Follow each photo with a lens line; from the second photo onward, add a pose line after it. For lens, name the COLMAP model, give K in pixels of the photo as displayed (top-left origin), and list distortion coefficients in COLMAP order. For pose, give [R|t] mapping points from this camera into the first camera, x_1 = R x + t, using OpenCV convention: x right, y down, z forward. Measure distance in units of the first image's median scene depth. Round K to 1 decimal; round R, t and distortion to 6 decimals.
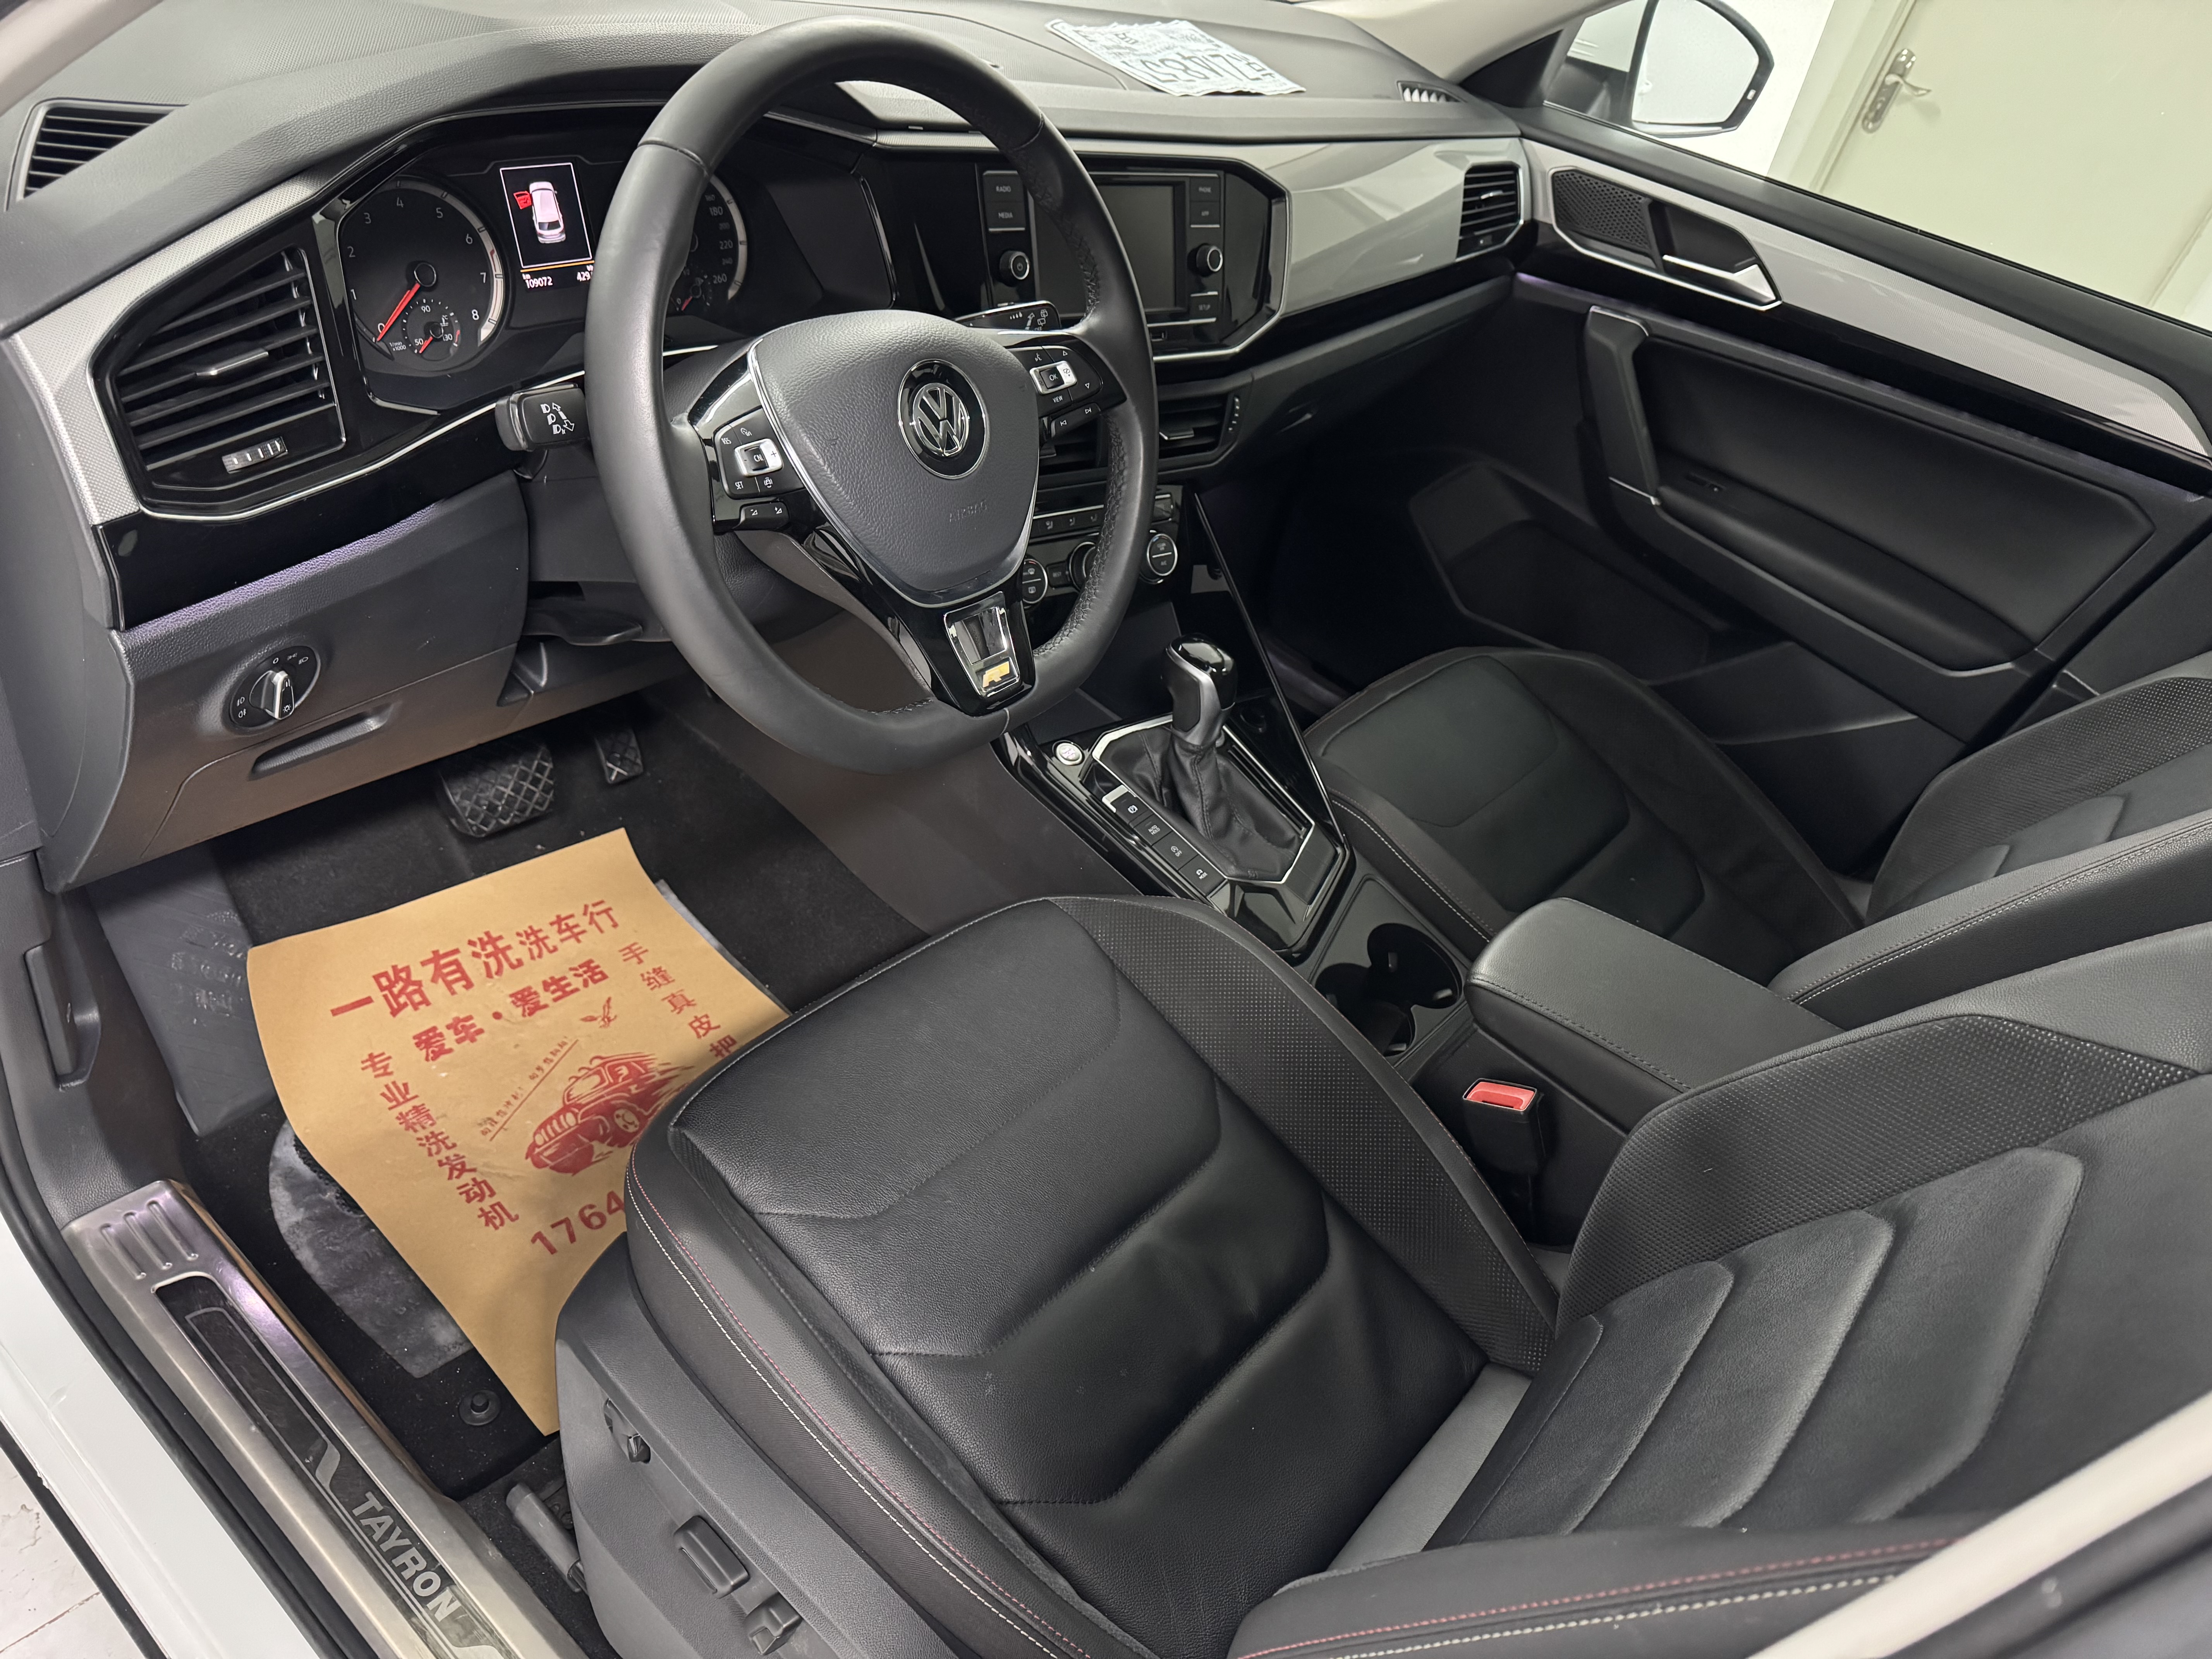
lens RADIAL K [[1599.7, 0, 1106.0], [0, 1599.7, 829.5], [0, 0, 1]] dist [0.147693, -0.291611]
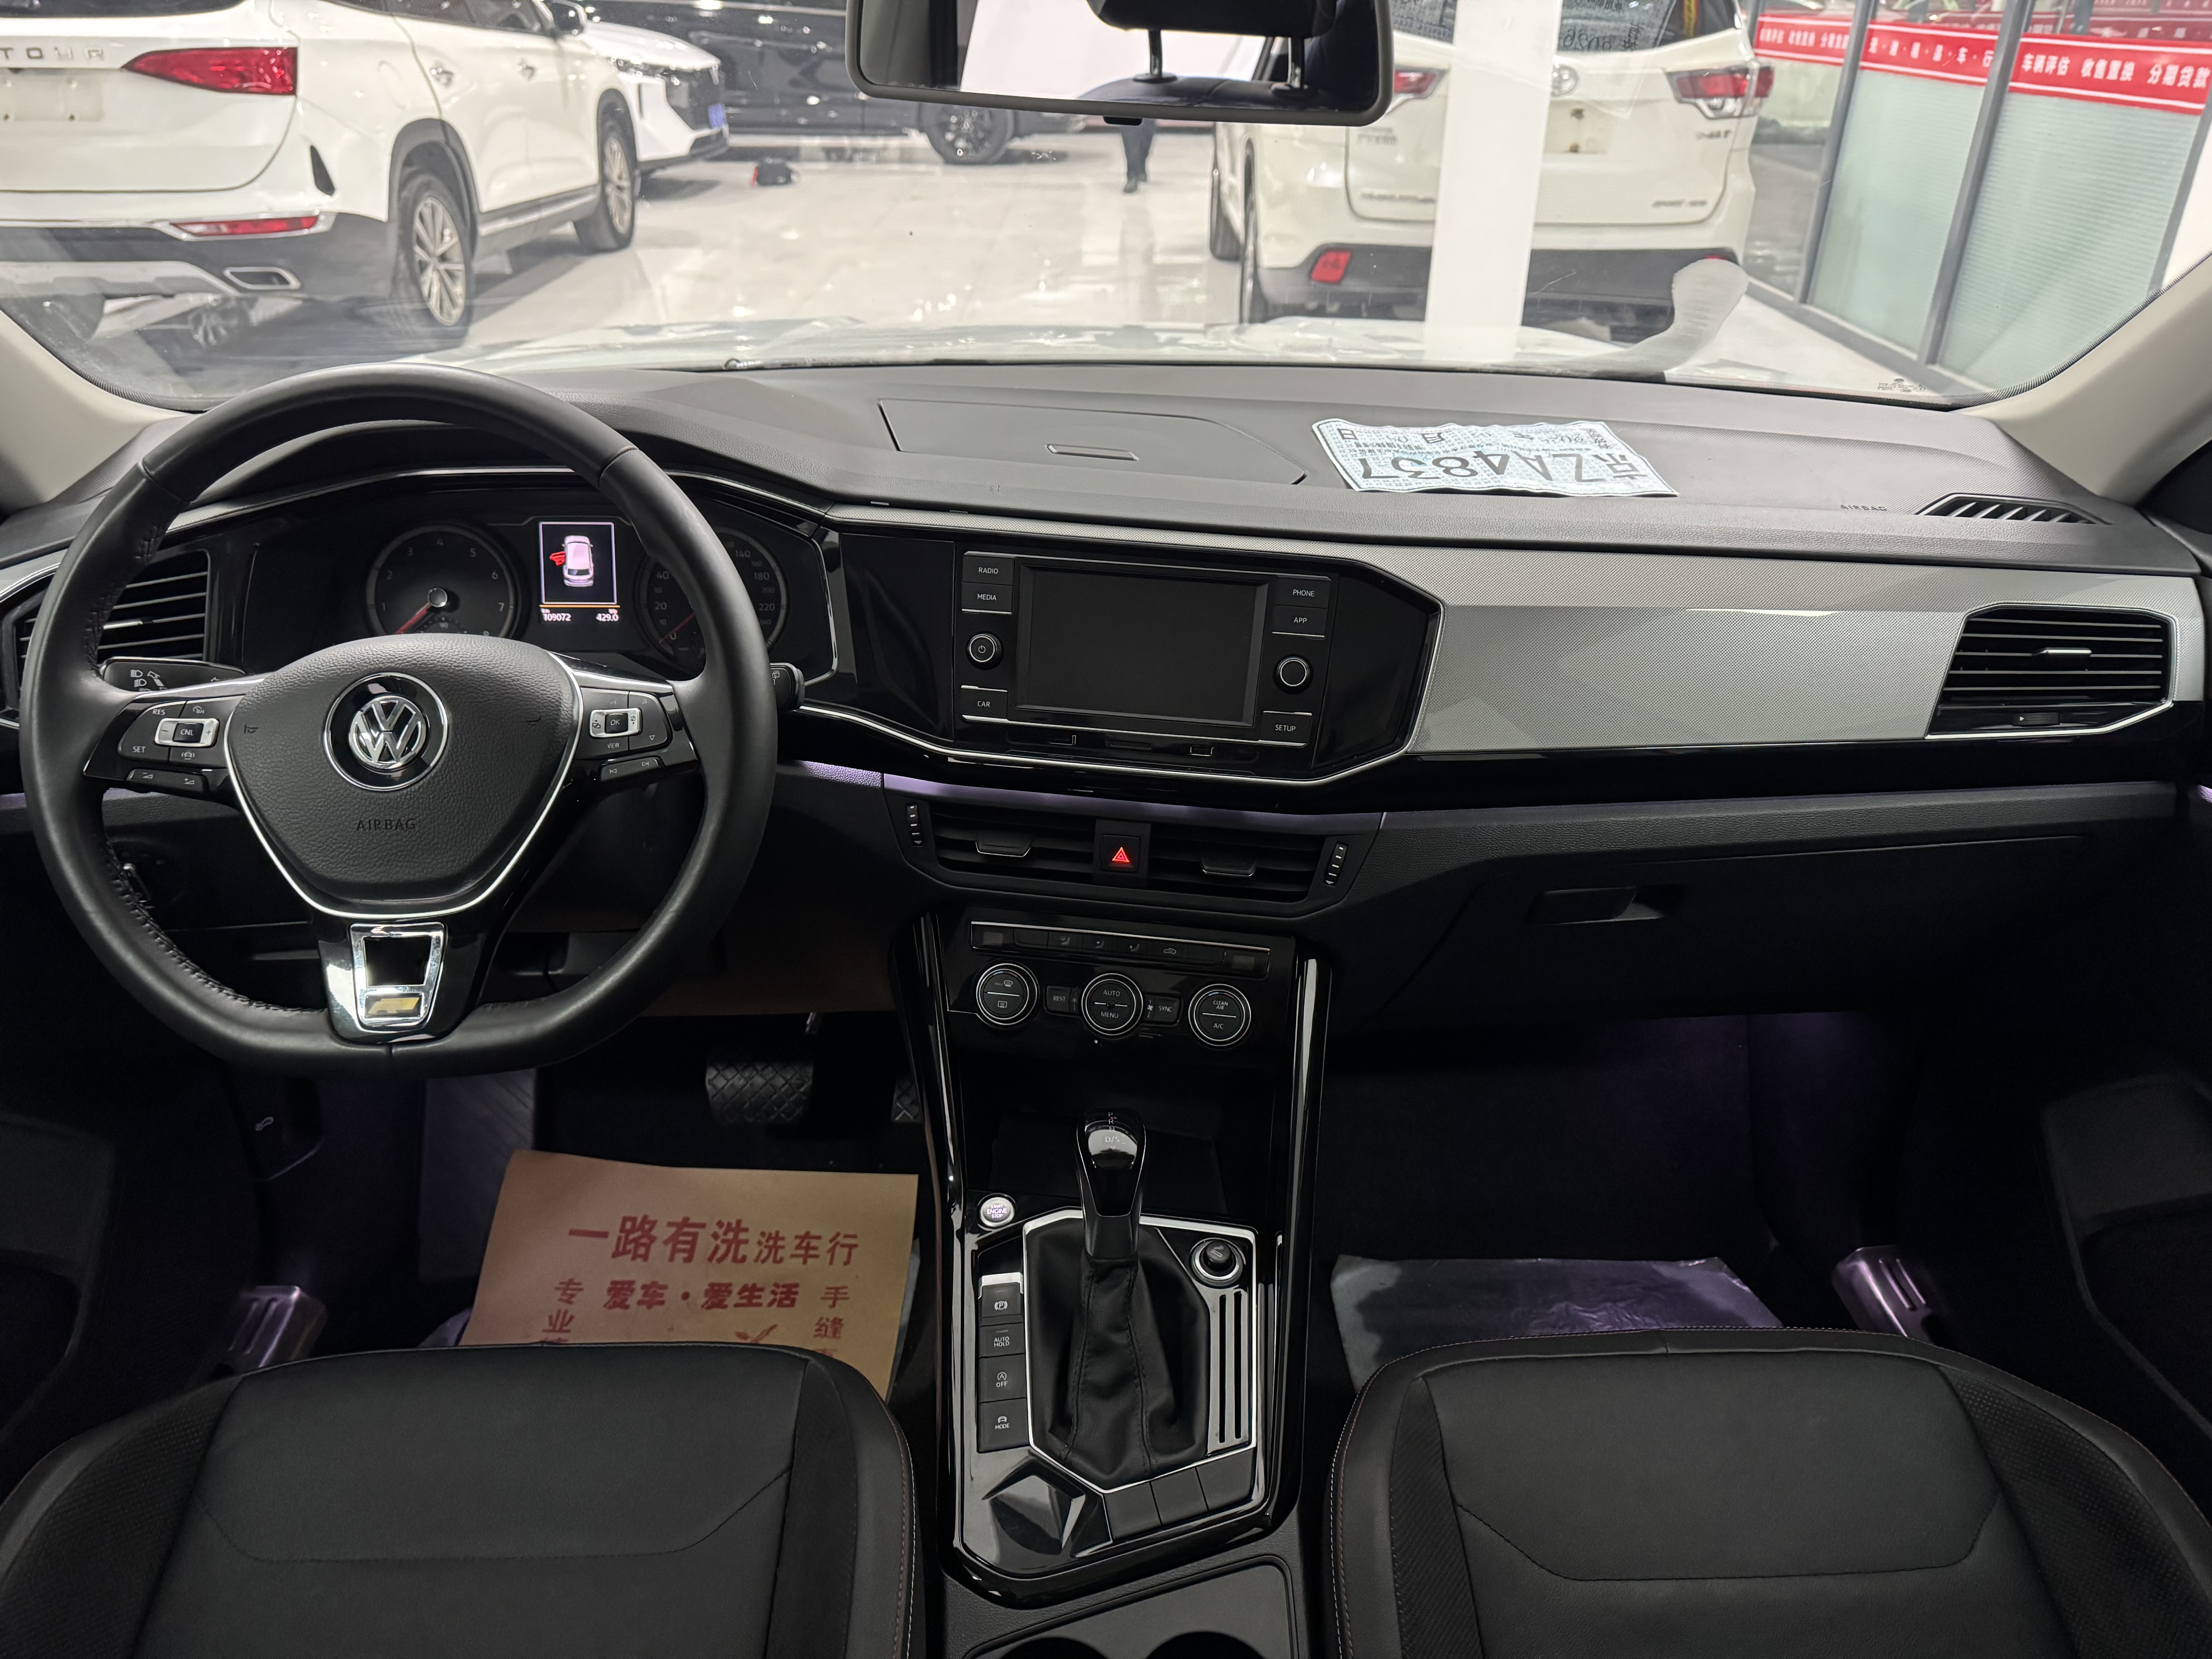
lens RADIAL K [[1599.7, 0, 1106.0], [0, 1599.7, 829.5], [0, 0, 1]] dist [0.147693, -0.291611]
pose [[0.648618, 0.148523, -0.746482, 0.550826], [-0.344475, 0.931859, -0.113909, -0.143128], [0.678699, 0.331028, 0.655583, 0.403489]]
